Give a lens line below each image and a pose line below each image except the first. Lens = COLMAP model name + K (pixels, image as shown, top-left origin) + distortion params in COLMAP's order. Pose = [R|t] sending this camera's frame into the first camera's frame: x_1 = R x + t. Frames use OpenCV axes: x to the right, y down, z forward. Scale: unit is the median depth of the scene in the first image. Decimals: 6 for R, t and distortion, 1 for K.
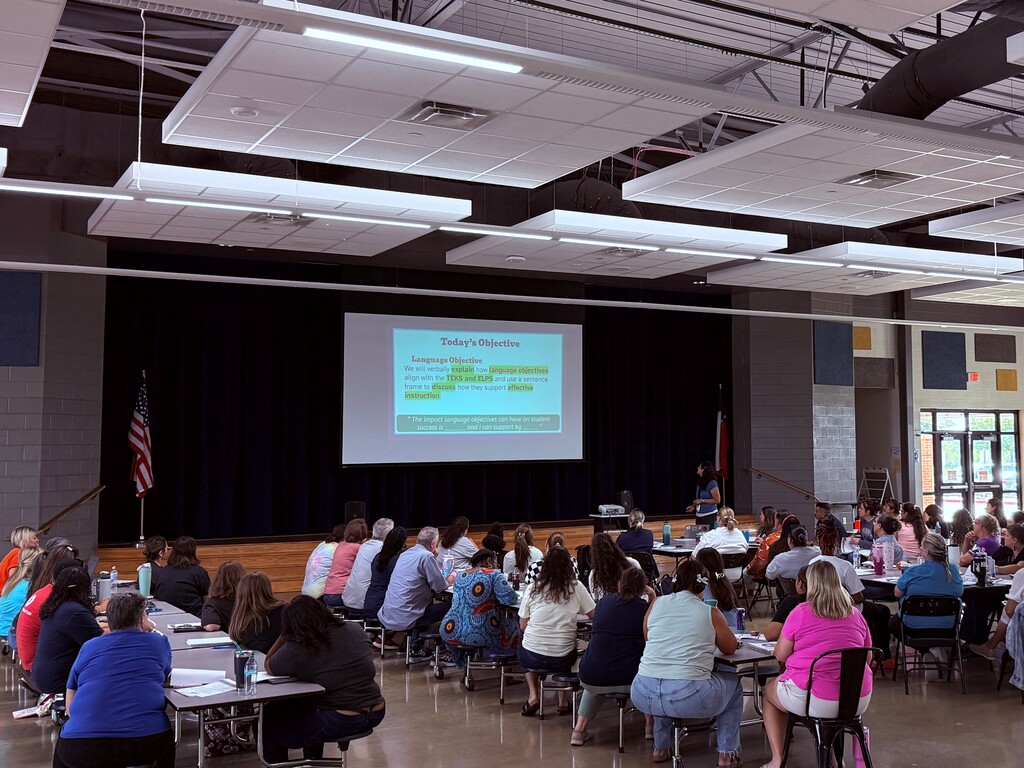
lens RADIAL K [[1100.4, 0, 512.0], [0, 1100.4, 384.0], [0, 0, 1]] dist [0.000113, 0.516335]
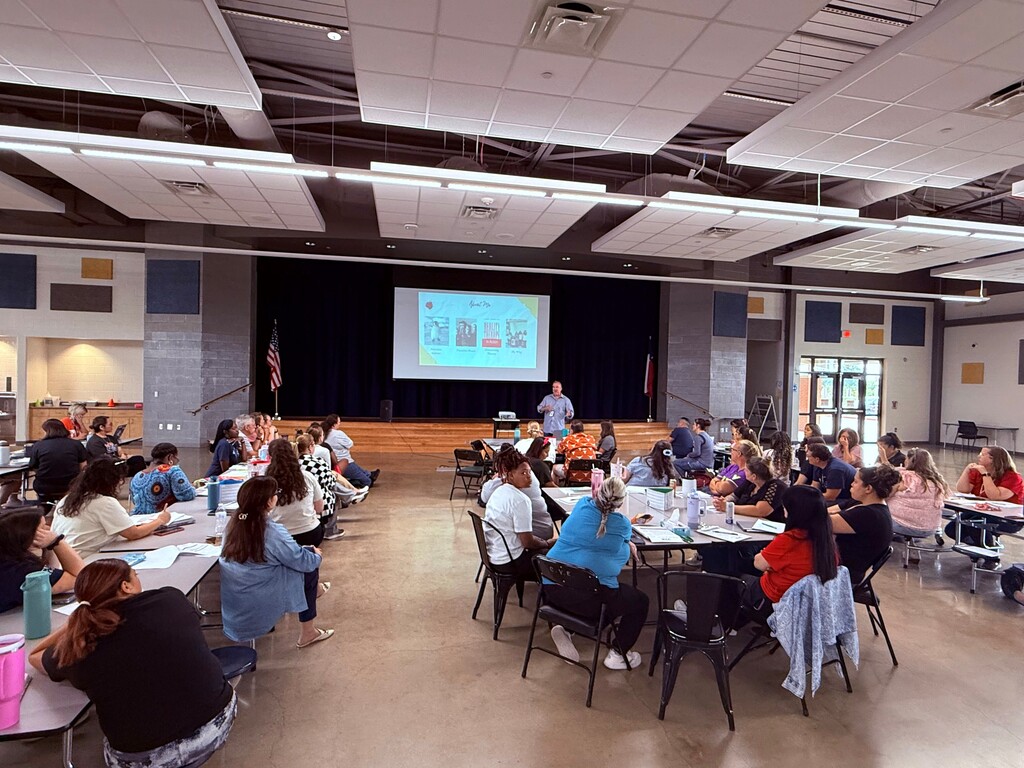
lens RADIAL K [[477.7, 0, 494.7], [0, 477.7, 383.7], [0, 0, 1]] dist [0.030429, 0.000174]
pose [[0.955340, 0.039328, -0.292882, 0.174702], [-0.018673, 0.997158, 0.072987, 0.020471], [0.294920, -0.064259, 0.953359, 0.285827]]
